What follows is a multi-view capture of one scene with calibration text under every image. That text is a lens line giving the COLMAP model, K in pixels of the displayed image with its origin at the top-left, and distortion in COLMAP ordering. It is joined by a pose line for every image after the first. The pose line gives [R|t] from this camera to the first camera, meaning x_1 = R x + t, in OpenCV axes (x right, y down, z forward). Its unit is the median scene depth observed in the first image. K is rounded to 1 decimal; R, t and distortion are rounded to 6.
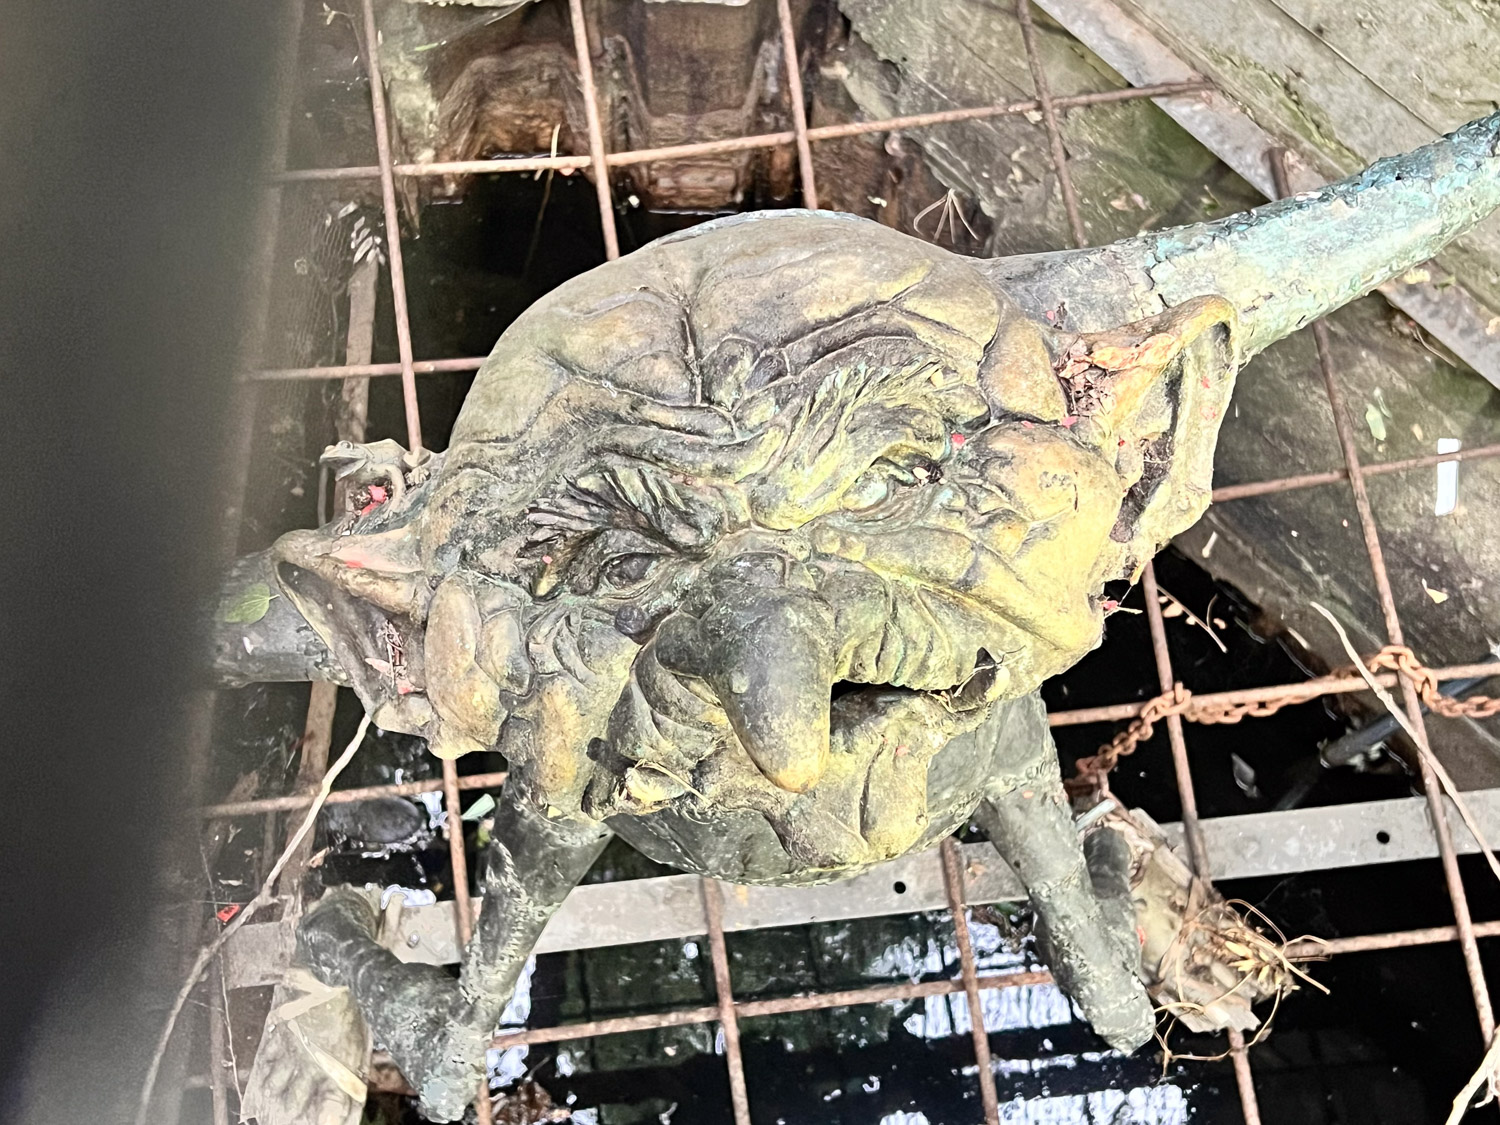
lens RADIAL K [[1950.5, 0, 747.5], [0, 1950.5, 562.9], [0, 0, 1]] dist [0.032897, 0.000000]
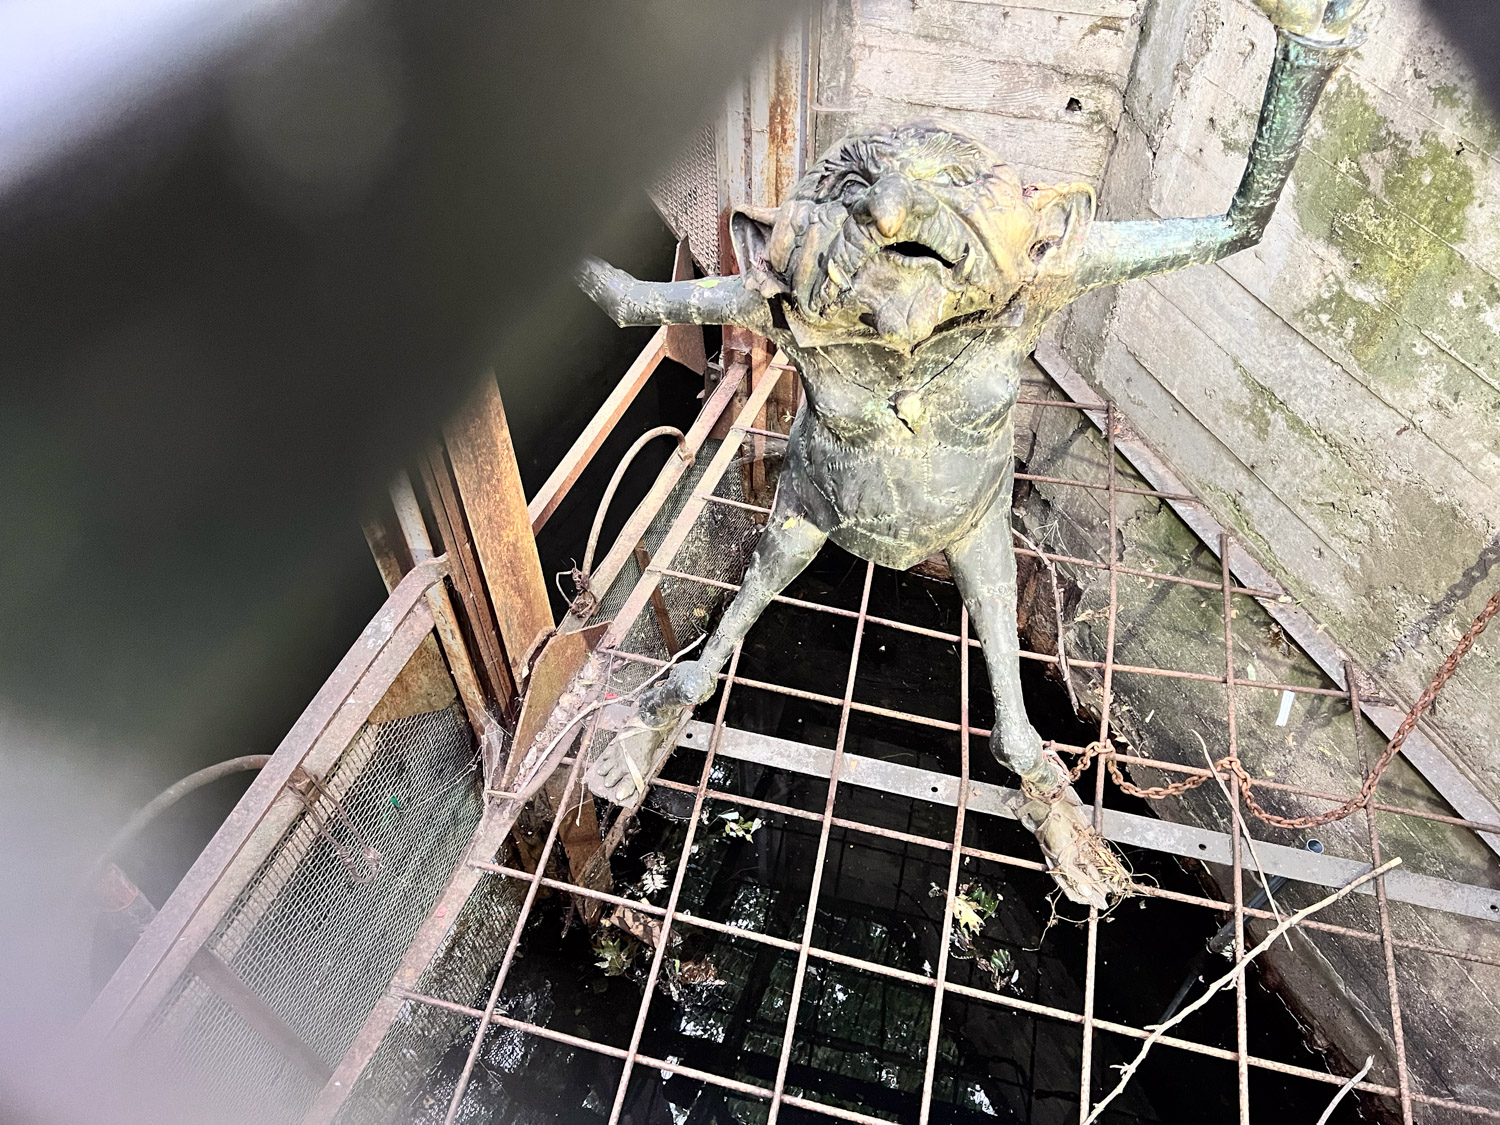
lens RADIAL K [[1132.9, 0, 752.7], [0, 1132.9, 563.5], [0, 0, 1]] dist [0.007782, 0.005081]
pose [[0.938120, 0.254245, -0.235139, 0.111348], [-0.319616, 0.897042, -0.305223, 0.351058], [0.133329, 0.361490, 0.922794, -0.118390]]
